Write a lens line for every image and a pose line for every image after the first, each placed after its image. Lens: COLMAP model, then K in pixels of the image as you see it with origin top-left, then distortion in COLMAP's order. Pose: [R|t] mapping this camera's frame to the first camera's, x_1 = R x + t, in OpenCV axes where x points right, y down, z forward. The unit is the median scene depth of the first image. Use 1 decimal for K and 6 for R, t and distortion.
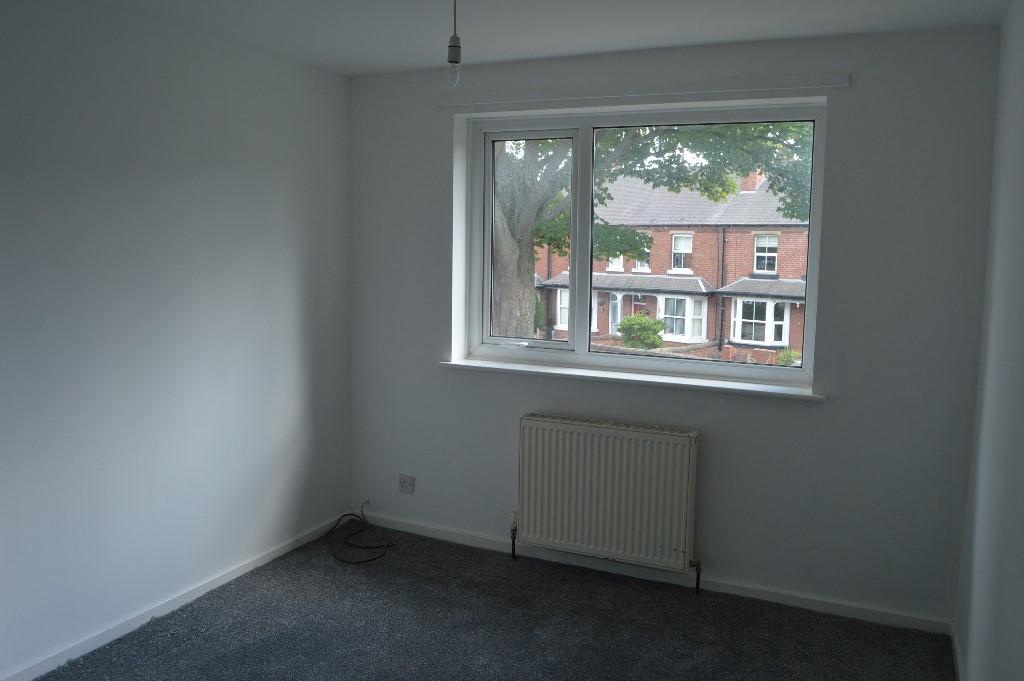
lens RADIAL K [[814.2, 0, 512.0], [0, 814.2, 340.5], [0, 0, 1]] dist [-0.086385, 0.004045]
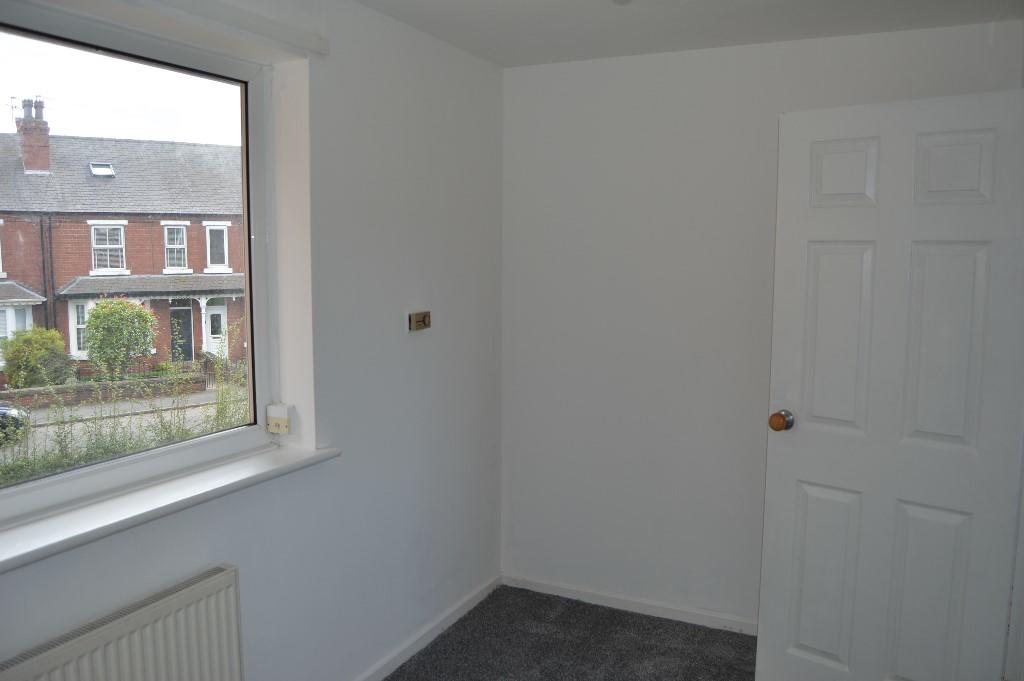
lens RADIAL K [[814.2, 0, 512.0], [0, 814.2, 340.5], [0, 0, 1]] dist [-0.086385, 0.004045]
pose [[0.022316, -0.128729, 0.991429, -0.618913], [0.109795, 0.985993, 0.125551, -0.077547], [-0.993704, 0.106052, 0.036137, 0.623565]]
